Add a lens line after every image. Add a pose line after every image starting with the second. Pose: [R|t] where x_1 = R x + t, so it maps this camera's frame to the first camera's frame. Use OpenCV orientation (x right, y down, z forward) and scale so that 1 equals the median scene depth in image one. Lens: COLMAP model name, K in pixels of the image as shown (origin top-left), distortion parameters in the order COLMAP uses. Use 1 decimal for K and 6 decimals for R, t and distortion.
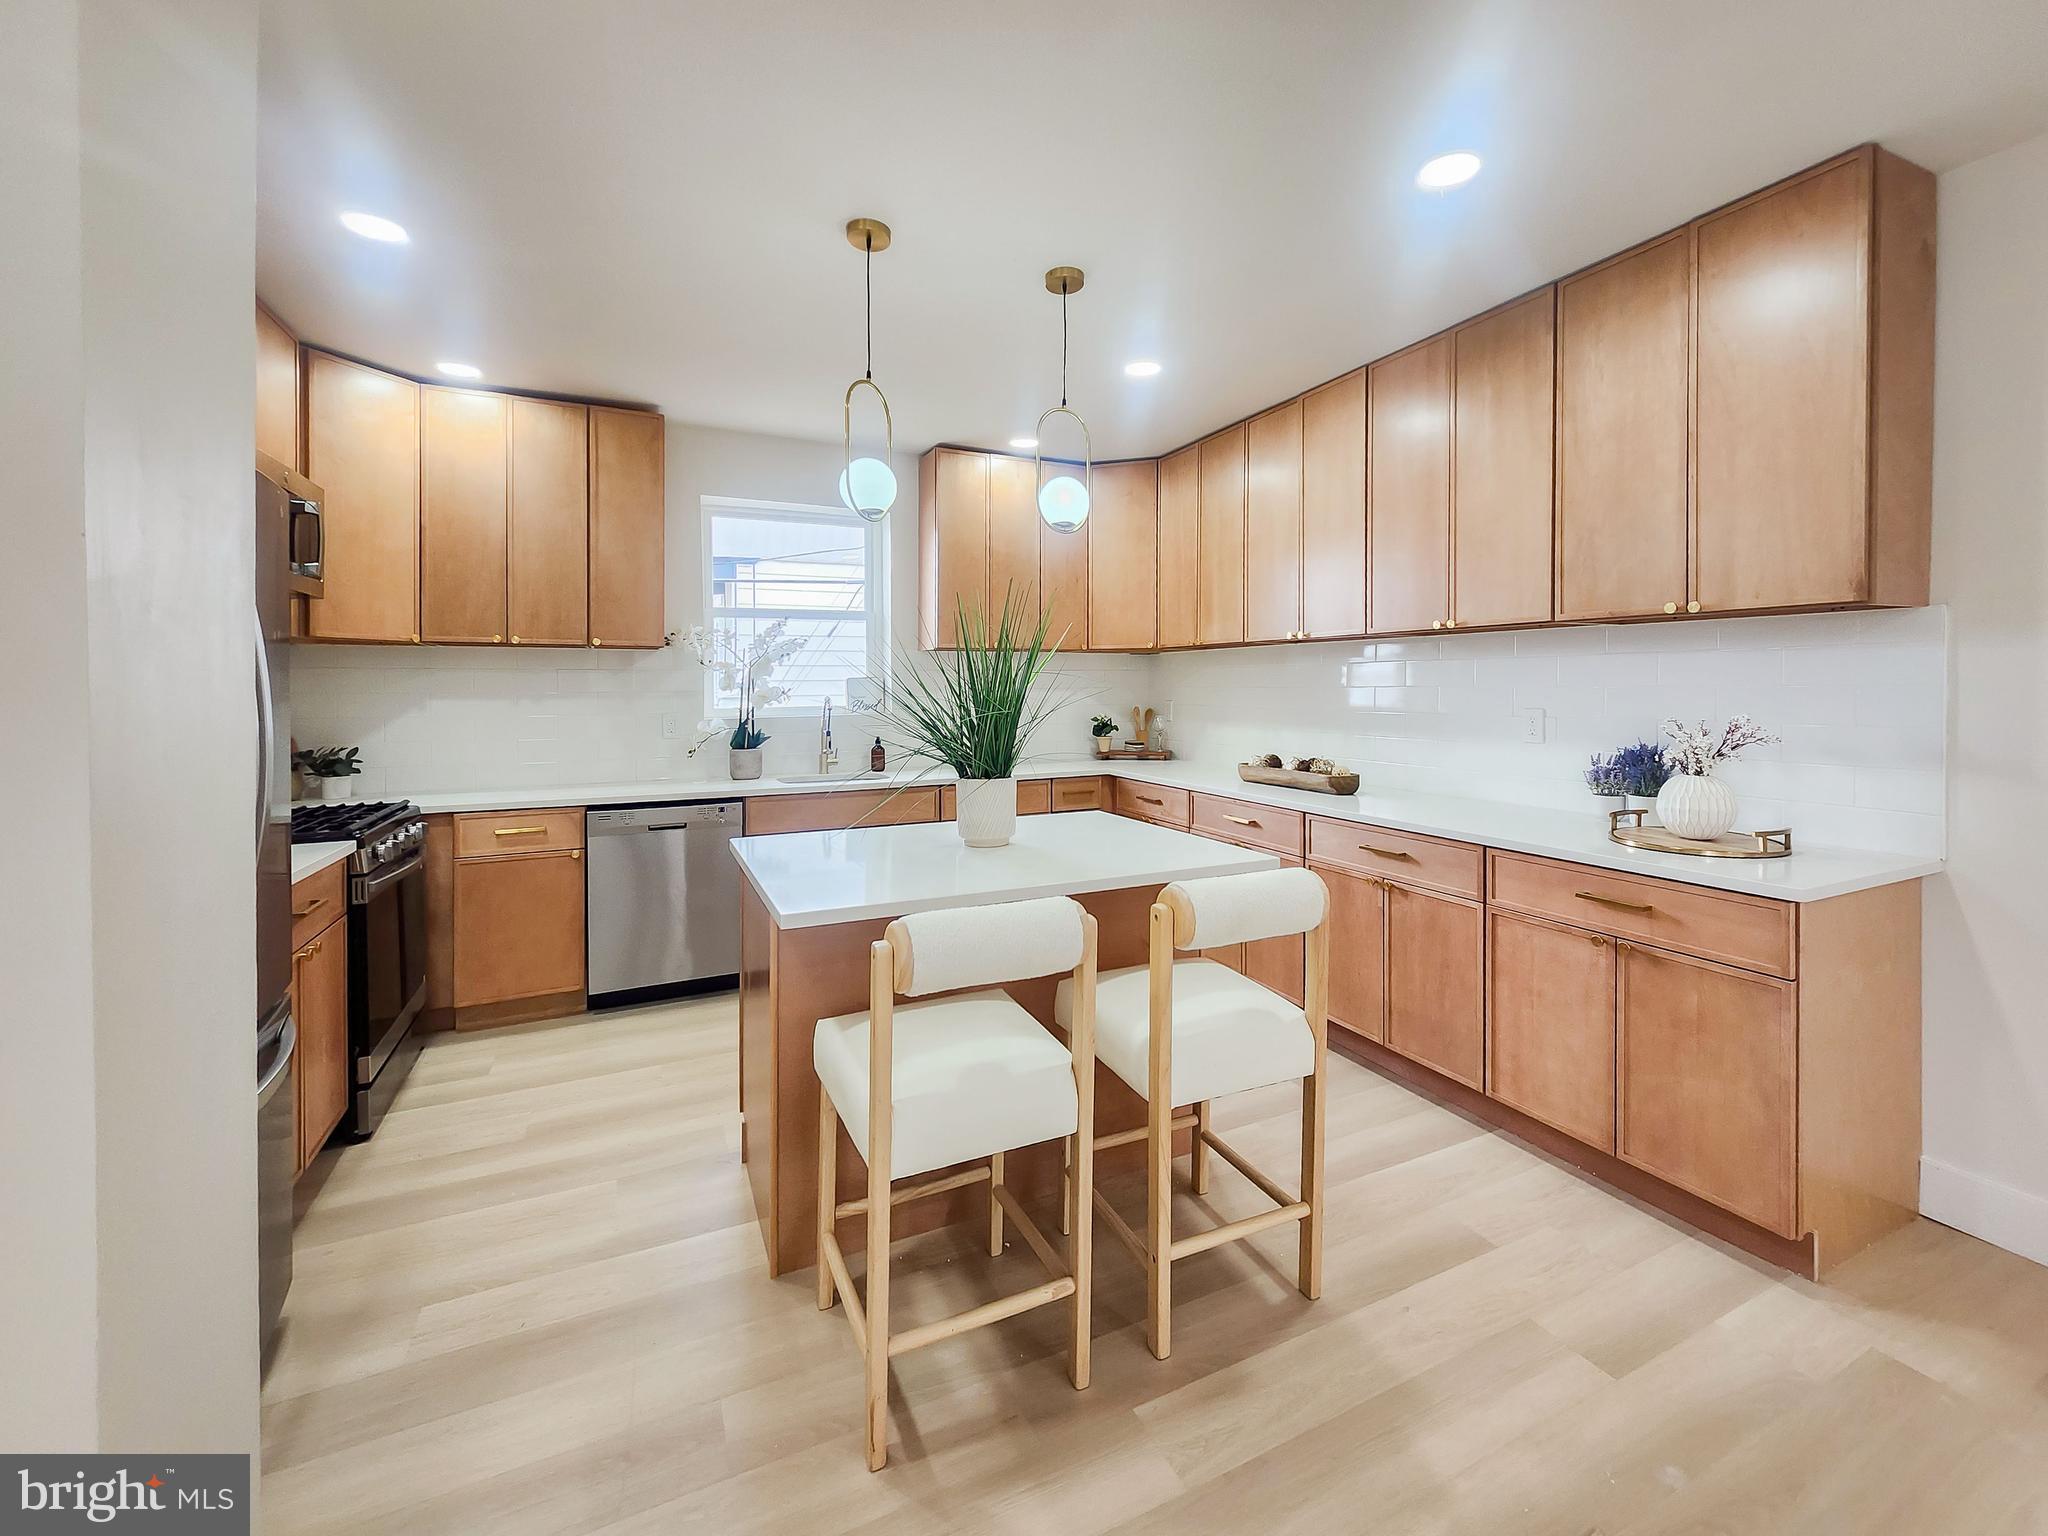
lens RADIAL K [[826.1, 0, 1021.6], [0, 826.1, 689.2], [0, 0, 1]] dist [-0.002318, -0.000064]
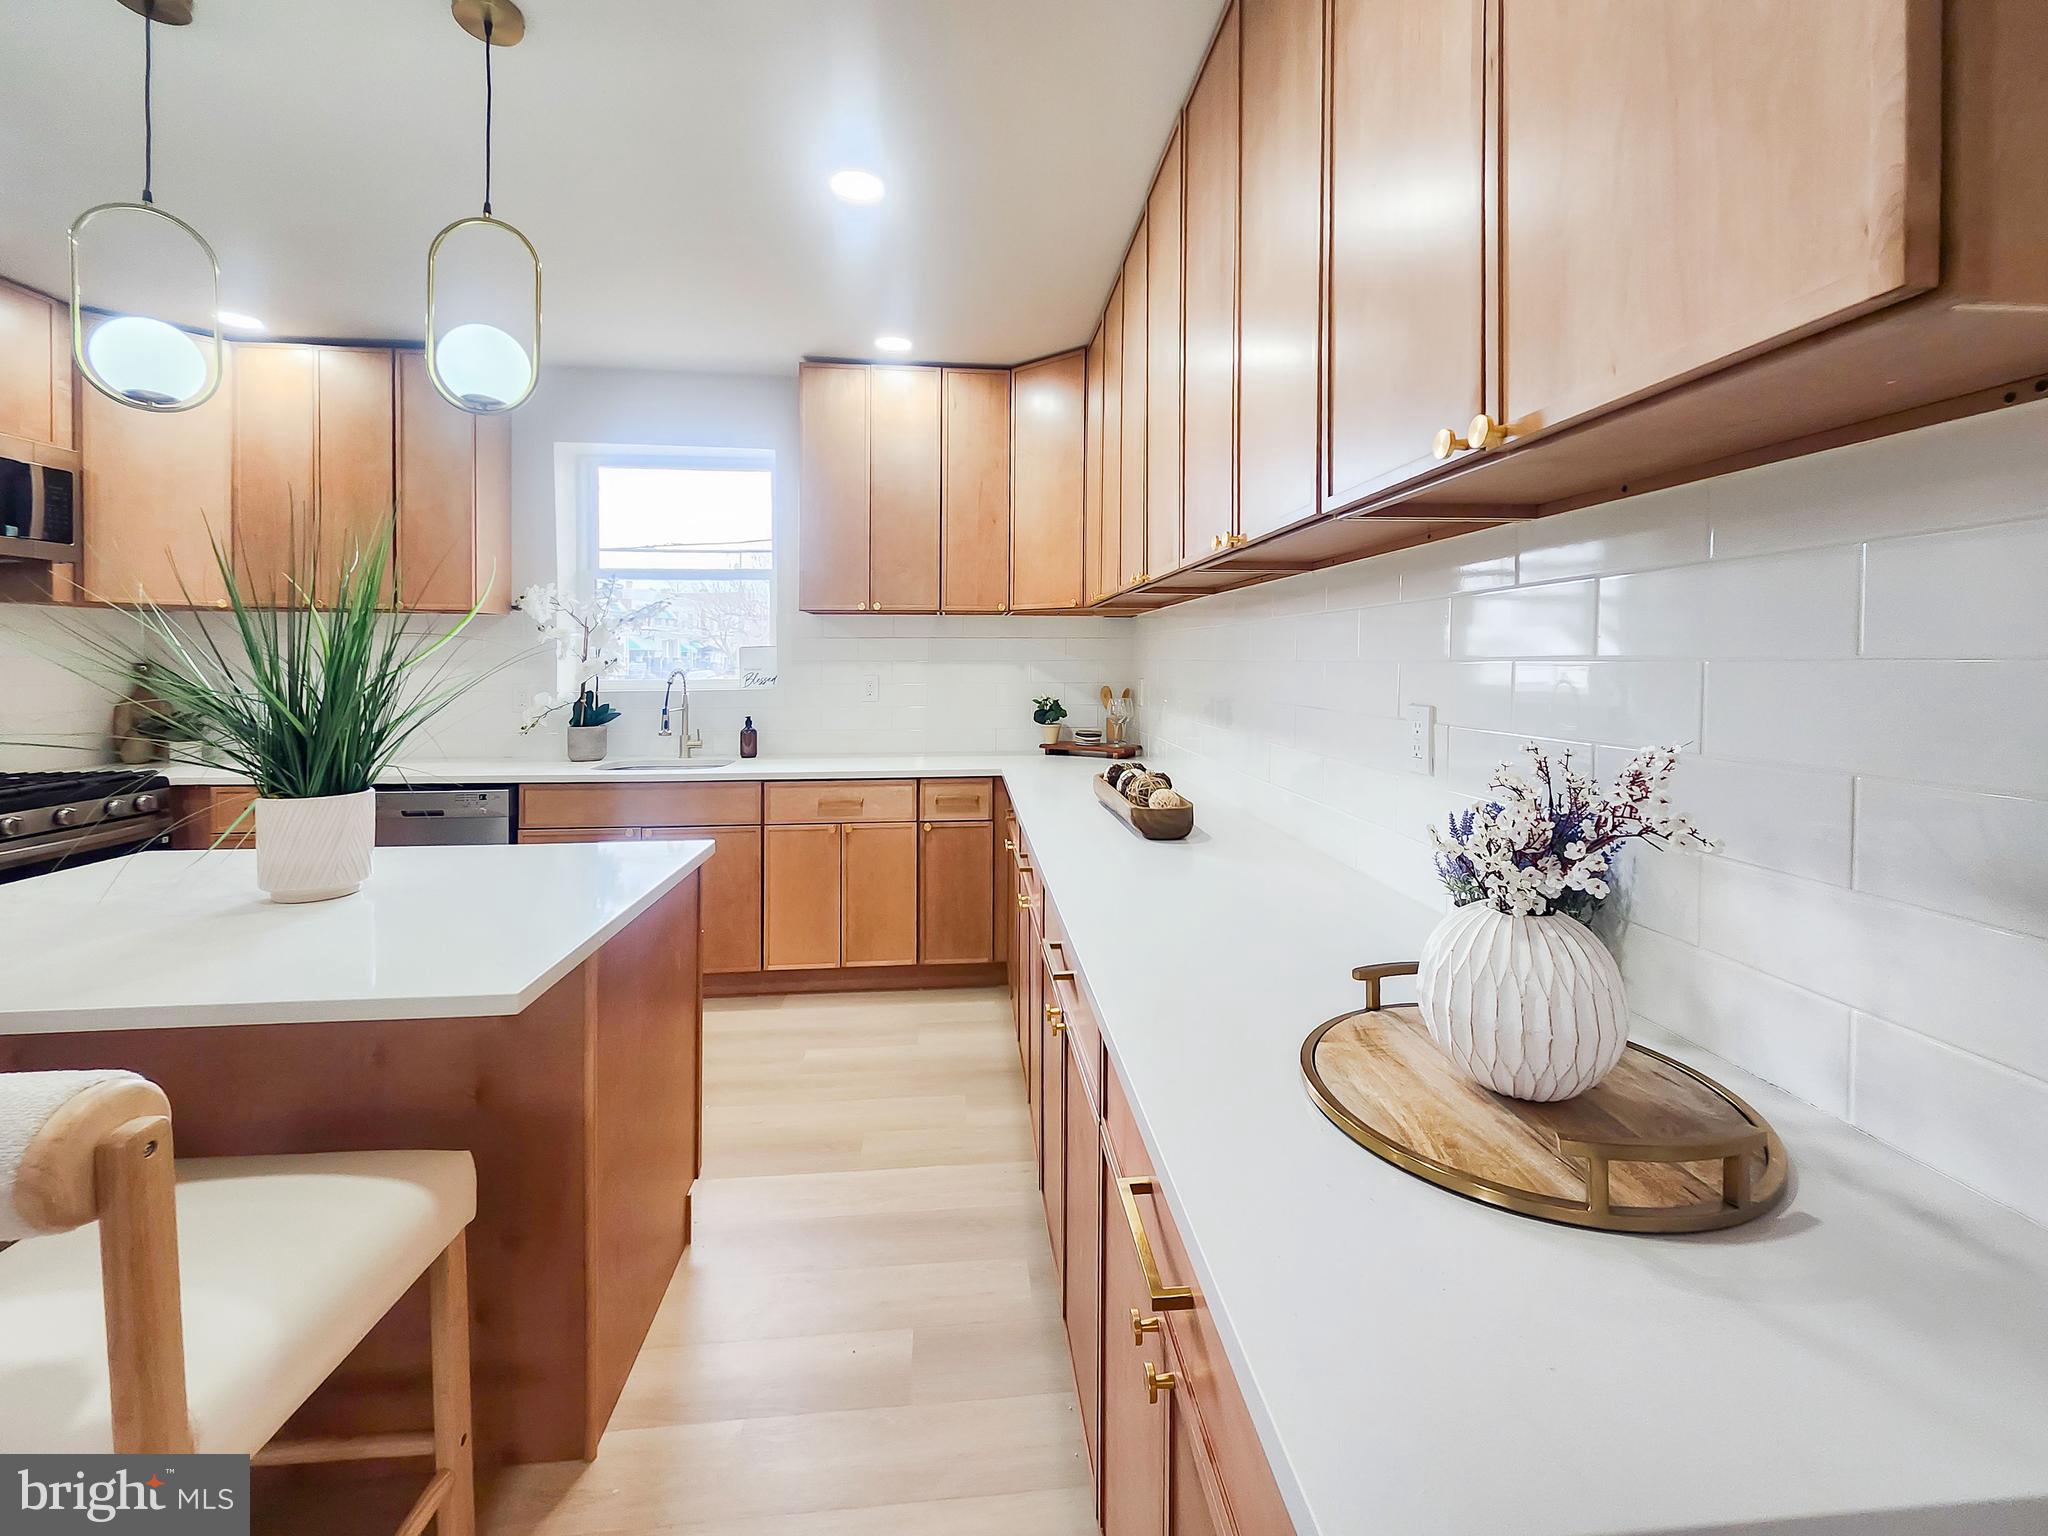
lens RADIAL K [[825.3, 0, 1027.2], [0, 825.3, 664.3], [0, 0, 1]] dist [0.000803, -0.000123]
pose [[0.943020, 0.008253, -0.332633, 0.450822], [-0.008111, 0.999965, 0.001817, 0.000802], [0.332637, 0.000984, 0.943055, 0.365964]]
